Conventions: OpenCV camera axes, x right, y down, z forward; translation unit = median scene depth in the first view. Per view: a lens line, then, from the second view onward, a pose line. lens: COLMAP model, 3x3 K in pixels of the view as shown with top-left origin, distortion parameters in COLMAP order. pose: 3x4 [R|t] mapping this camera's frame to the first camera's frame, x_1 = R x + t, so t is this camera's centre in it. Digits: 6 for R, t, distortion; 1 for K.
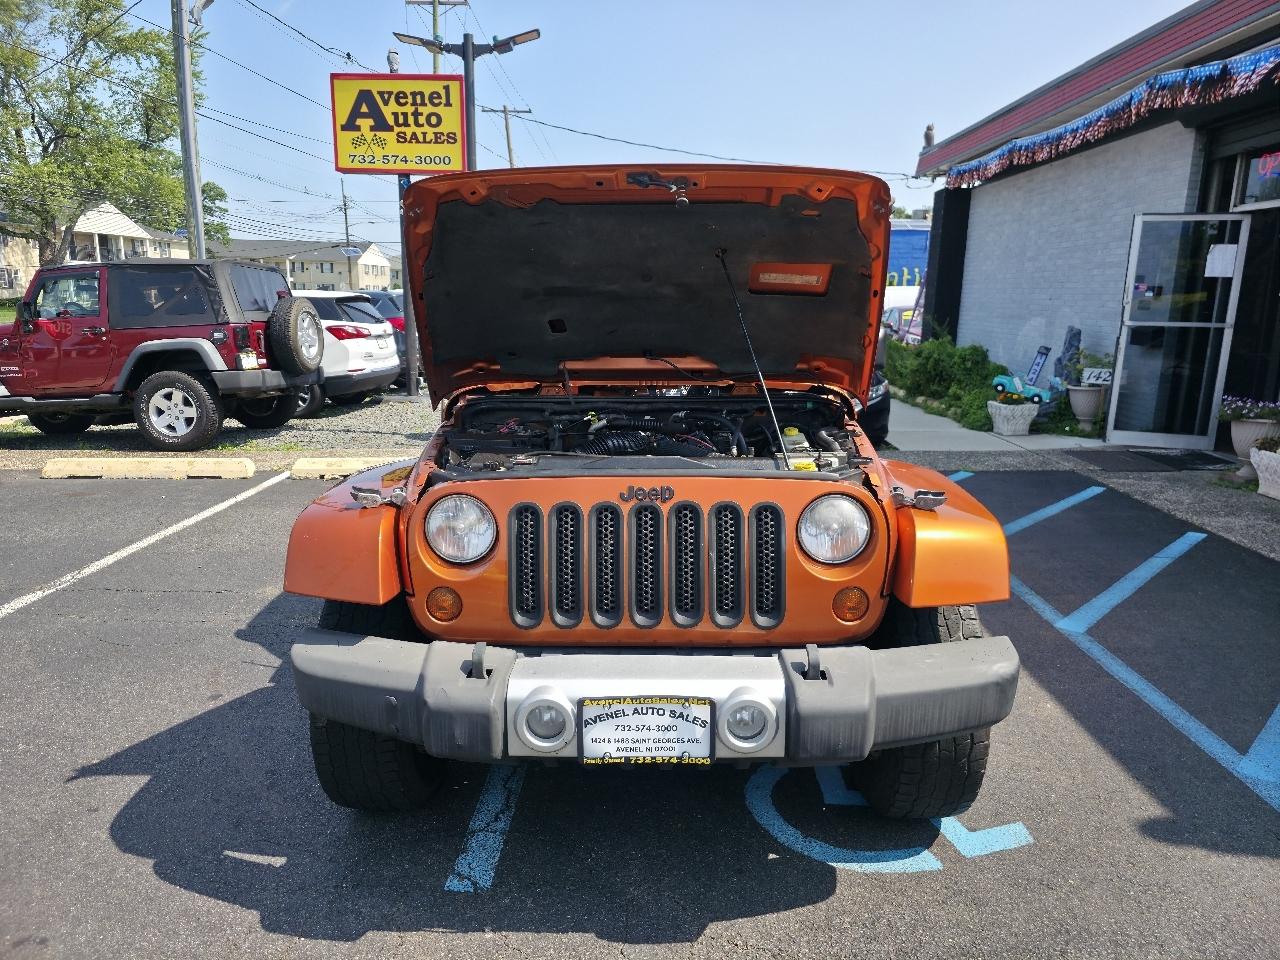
lens RADIAL K [[844.1, 0, 640.0], [0, 844.1, 474.9], [0, 0, 1]] dist [0.063814, -0.061767]
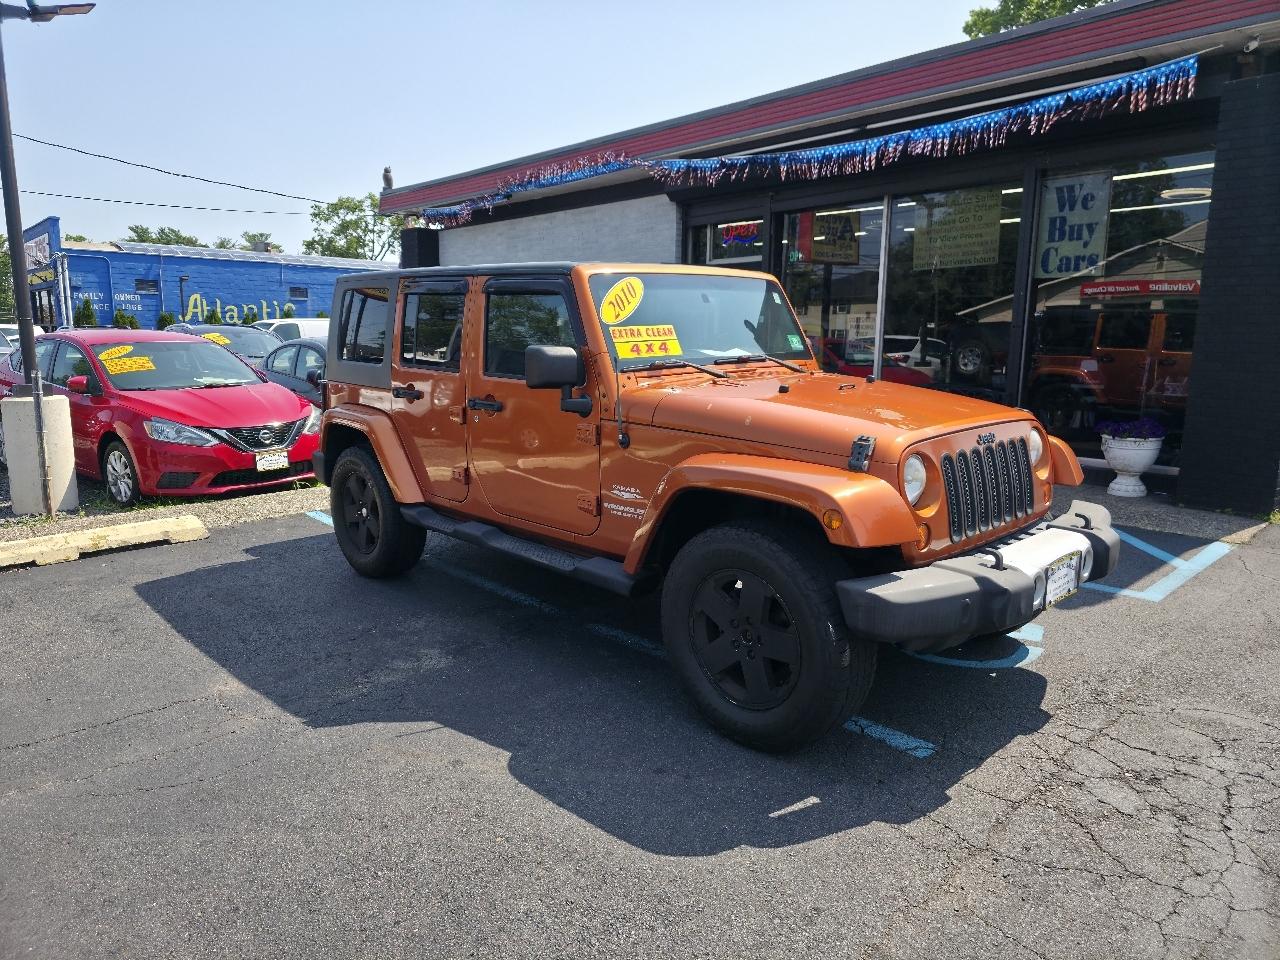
lens RADIAL K [[844.1, 0, 632.8], [0, 844.1, 476.0], [0, 0, 1]] dist [0.063814, -0.061767]
pose [[0.715529, -0.125953, 0.687134, -0.373664], [0.151807, 0.988141, 0.023048, -0.010376], [-0.681889, 0.087820, 0.726165, 0.086298]]
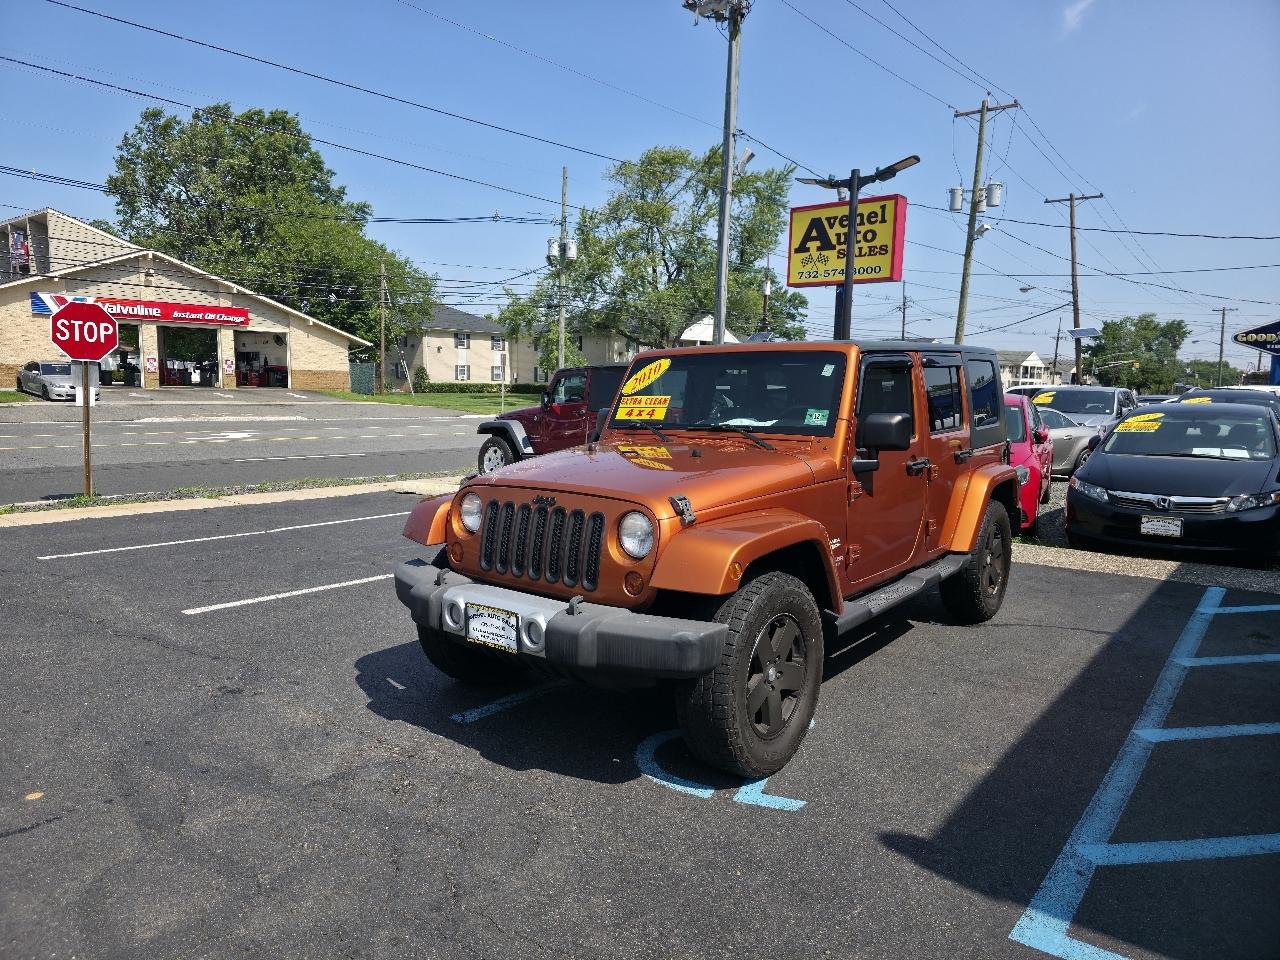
lens RADIAL K [[844.1, 0, 627.6], [0, 844.1, 475.6], [0, 0, 1]] dist [0.063814, -0.061767]
pose [[0.792660, 0.068315, -0.605824, 0.293067], [-0.132349, 0.989287, -0.061610, 0.014078], [0.595125, 0.129016, 0.793209, -0.061303]]
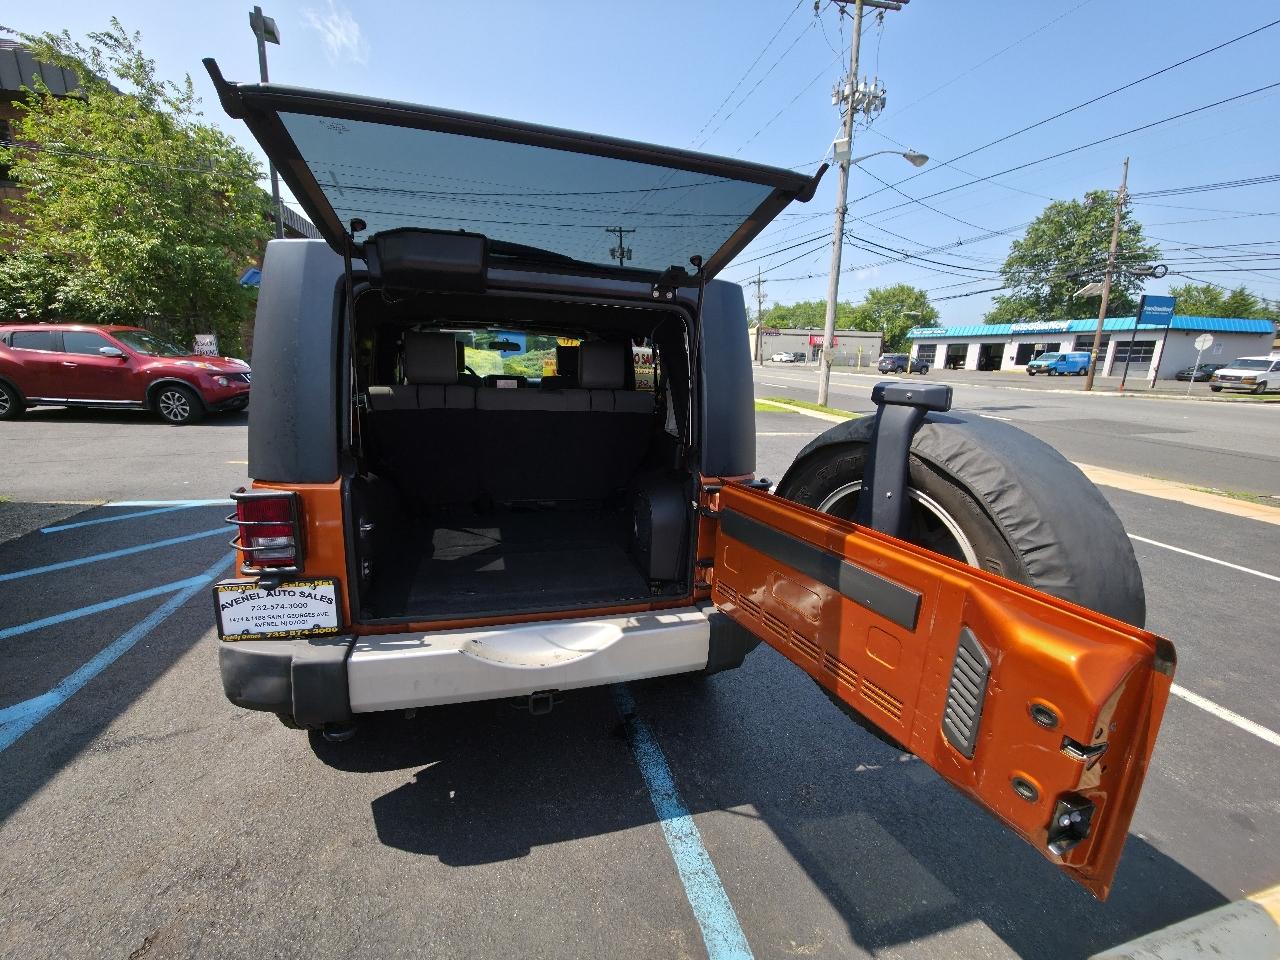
lens RADIAL K [[514.8, 0, 625.4], [0, 514.8, 477.2], [0, 0, 1]] dist [-0.001501, -0.000315]
pose [[-0.960857, 0.028525, -0.275571, 0.031049], [-0.093113, 0.903572, 0.418196, -0.189995], [0.260927, 0.427486, -0.865548, 0.894530]]
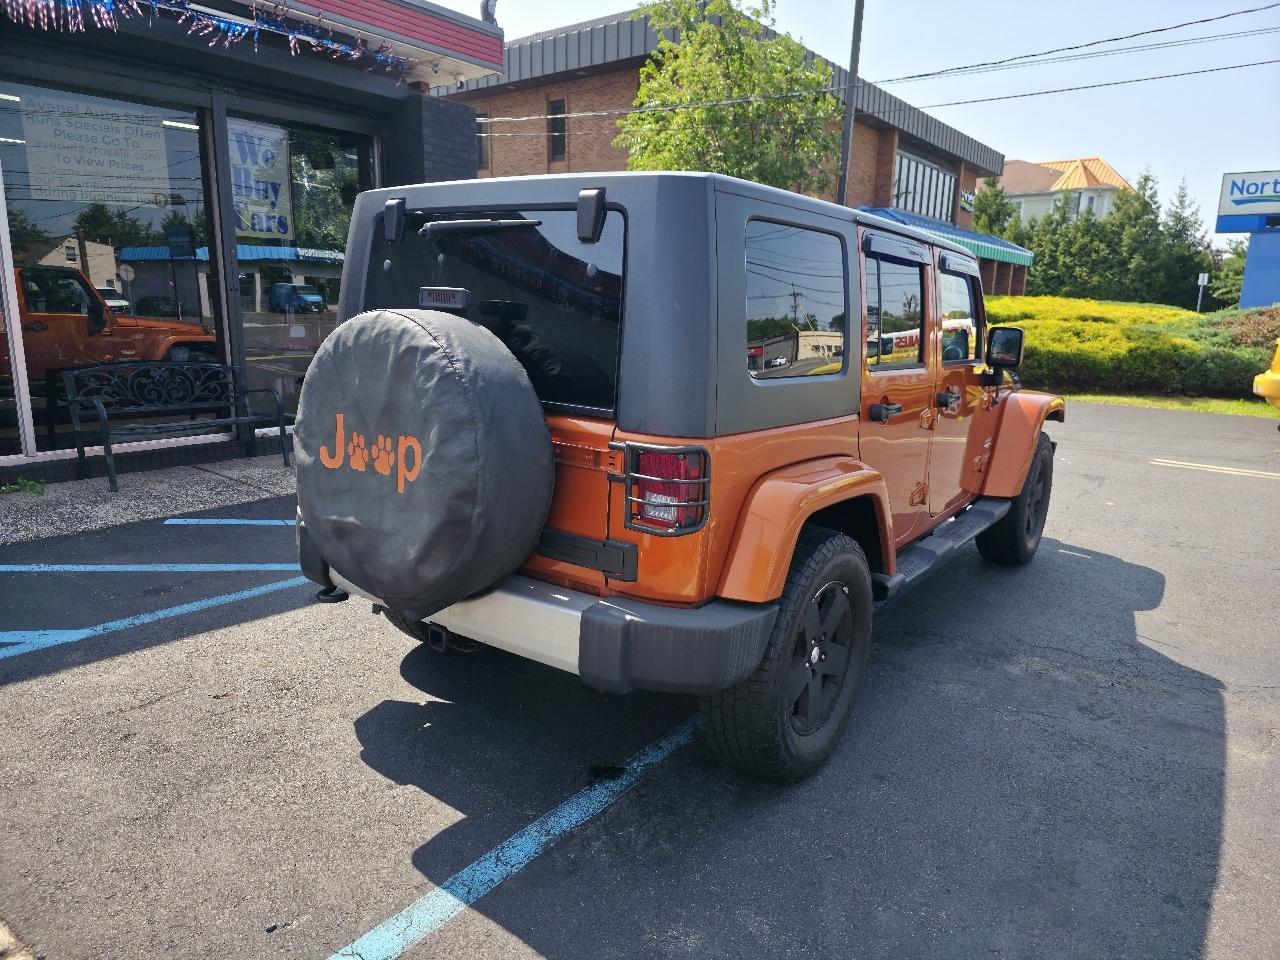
lens RADIAL K [[844.1, 0, 649.9], [0, 844.1, 482.3], [0, 0, 1]] dist [0.063814, -0.061767]
pose [[-0.821474, -0.144956, 0.551514, -0.212716], [0.089037, 0.922686, 0.375132, -0.189077], [-0.563252, 0.357266, -0.745056, 0.920037]]
